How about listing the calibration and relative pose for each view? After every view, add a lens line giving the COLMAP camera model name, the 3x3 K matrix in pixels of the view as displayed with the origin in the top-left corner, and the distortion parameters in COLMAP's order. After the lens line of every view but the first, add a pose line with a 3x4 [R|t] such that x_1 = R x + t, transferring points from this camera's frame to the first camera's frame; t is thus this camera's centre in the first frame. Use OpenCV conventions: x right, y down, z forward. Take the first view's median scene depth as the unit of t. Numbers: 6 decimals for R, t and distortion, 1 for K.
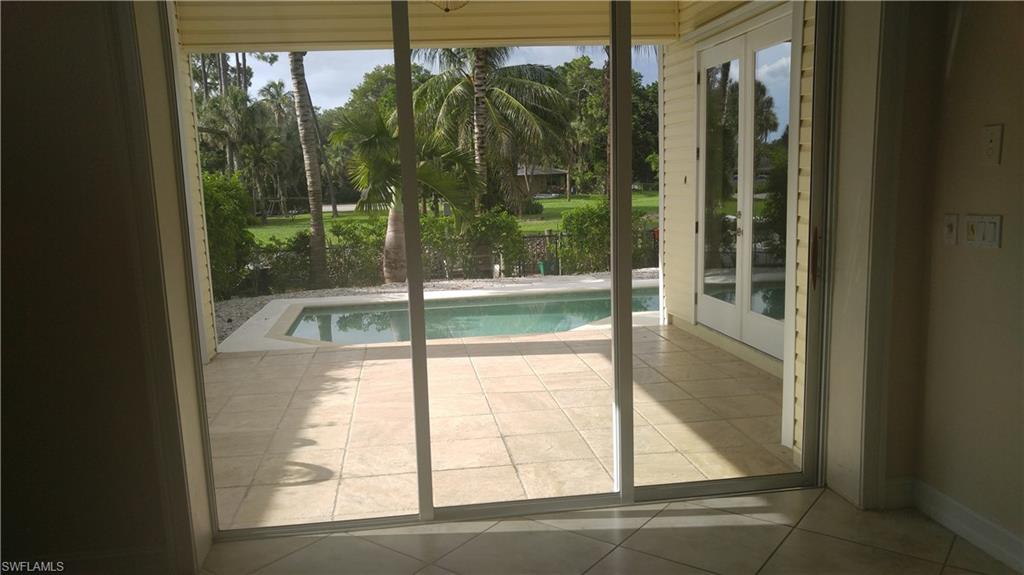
lens RADIAL K [[775.6, 0, 506.8], [0, 775.6, 288.0], [0, 0, 1]] dist [0.036828, 0.002562]
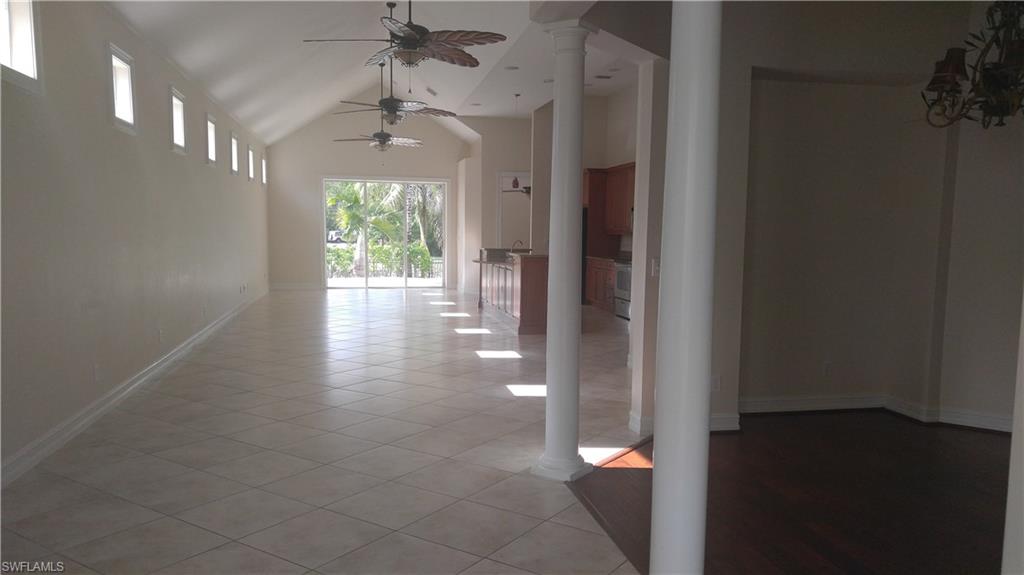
lens RADIAL K [[775.6, 0, 512.1], [0, 775.6, 294.4], [0, 0, 1]] dist [0.036828, 0.002562]
pose [[0.997695, 0.040029, 0.054785, 0.105079], [-0.036895, 0.997688, -0.057082, 0.104803], [-0.056944, 0.054929, 0.996865, -0.751412]]
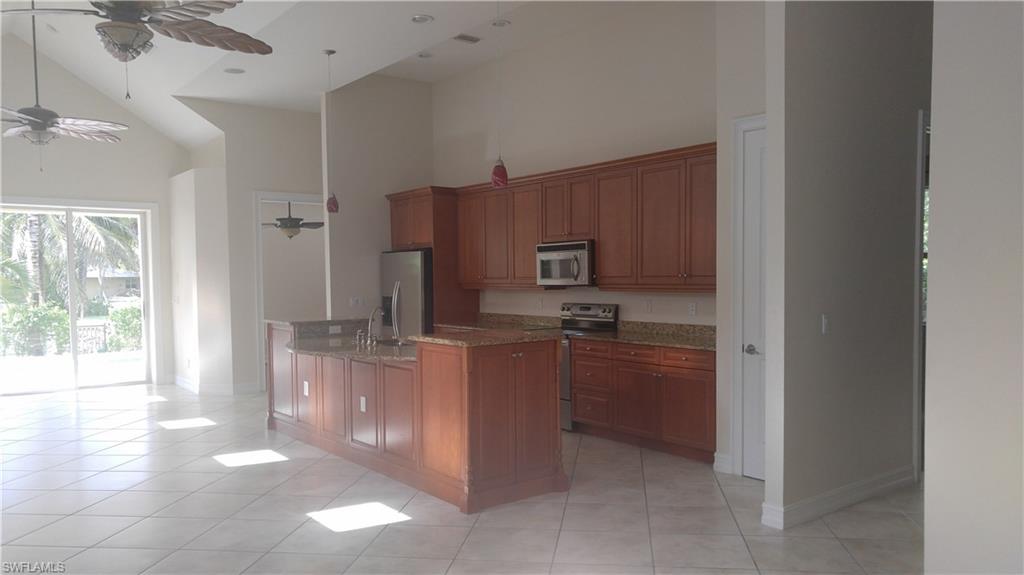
lens RADIAL K [[775.6, 0, 510.0], [0, 775.6, 296.1], [0, 0, 1]] dist [0.036828, 0.002562]
pose [[0.877597, 0.012853, 0.479227, 0.030865], [0.047012, 0.992515, -0.112712, 0.060733], [-0.477089, 0.121445, 0.870424, -0.443823]]
